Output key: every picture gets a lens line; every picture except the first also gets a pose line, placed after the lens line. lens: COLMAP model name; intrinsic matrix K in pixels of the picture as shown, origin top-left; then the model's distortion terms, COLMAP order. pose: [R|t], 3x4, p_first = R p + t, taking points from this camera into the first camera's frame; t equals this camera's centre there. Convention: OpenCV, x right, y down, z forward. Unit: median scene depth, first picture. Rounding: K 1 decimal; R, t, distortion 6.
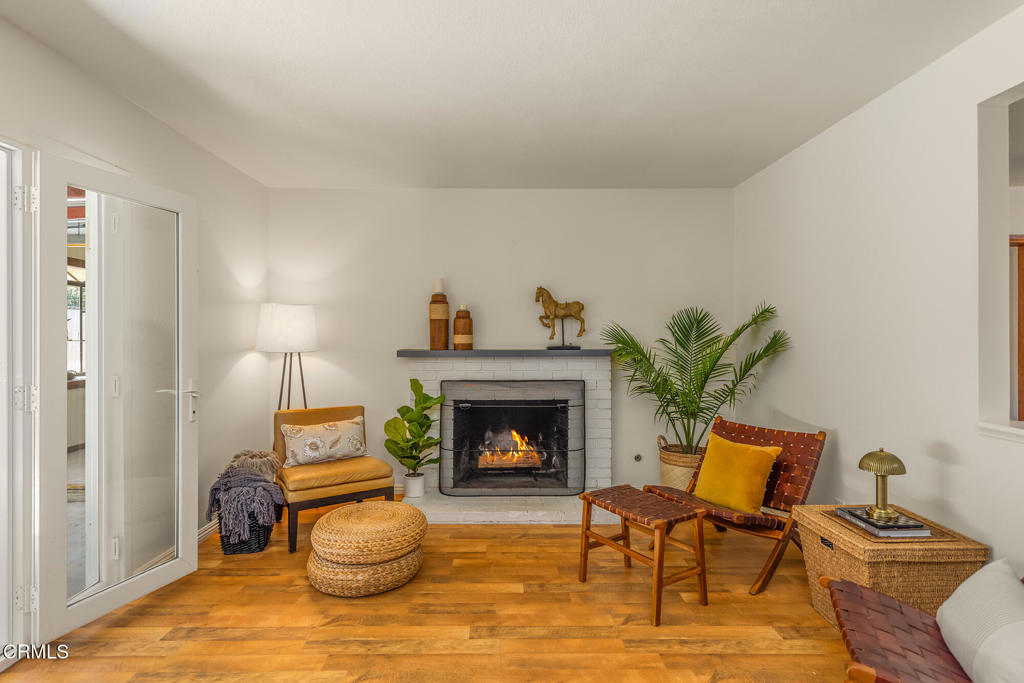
lens RADIAL K [[521.3, 0, 512.0], [0, 521.3, 341.5], [0, 0, 1]] dist [0.001657, 0.000233]
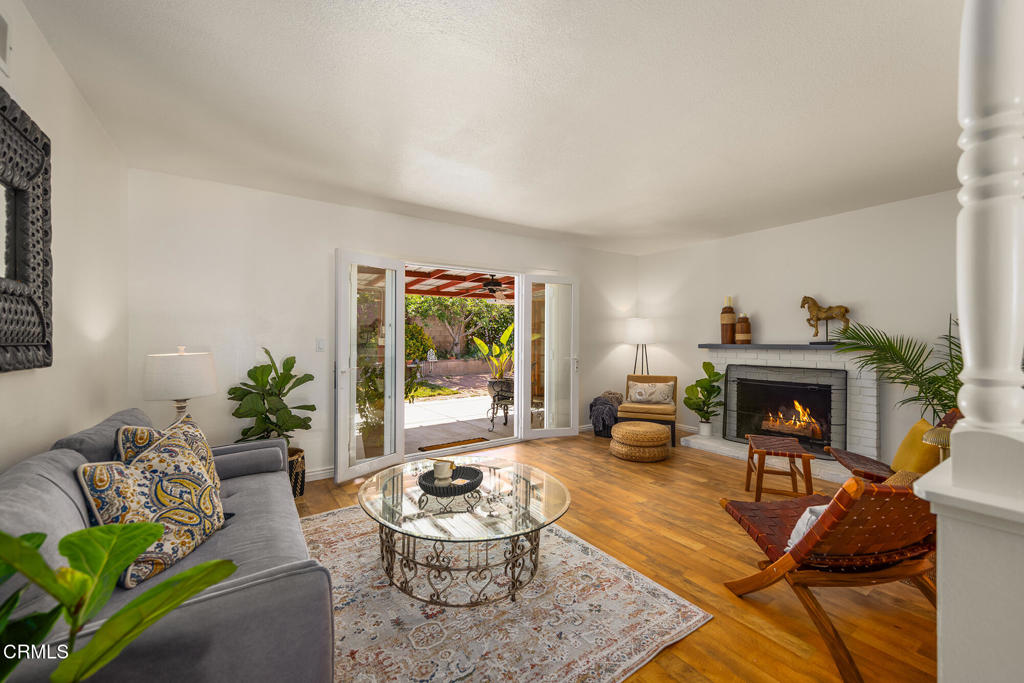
lens RADIAL K [[398.7, 0, 521.0], [0, 398.7, 336.2], [0, 0, 1]] dist [0.009944, -0.000007]
pose [[0.574827, -0.007550, -0.818240, 0.470055], [-0.000825, 0.999952, -0.009806, 0.005426], [0.818275, 0.006312, 0.574793, -0.160321]]
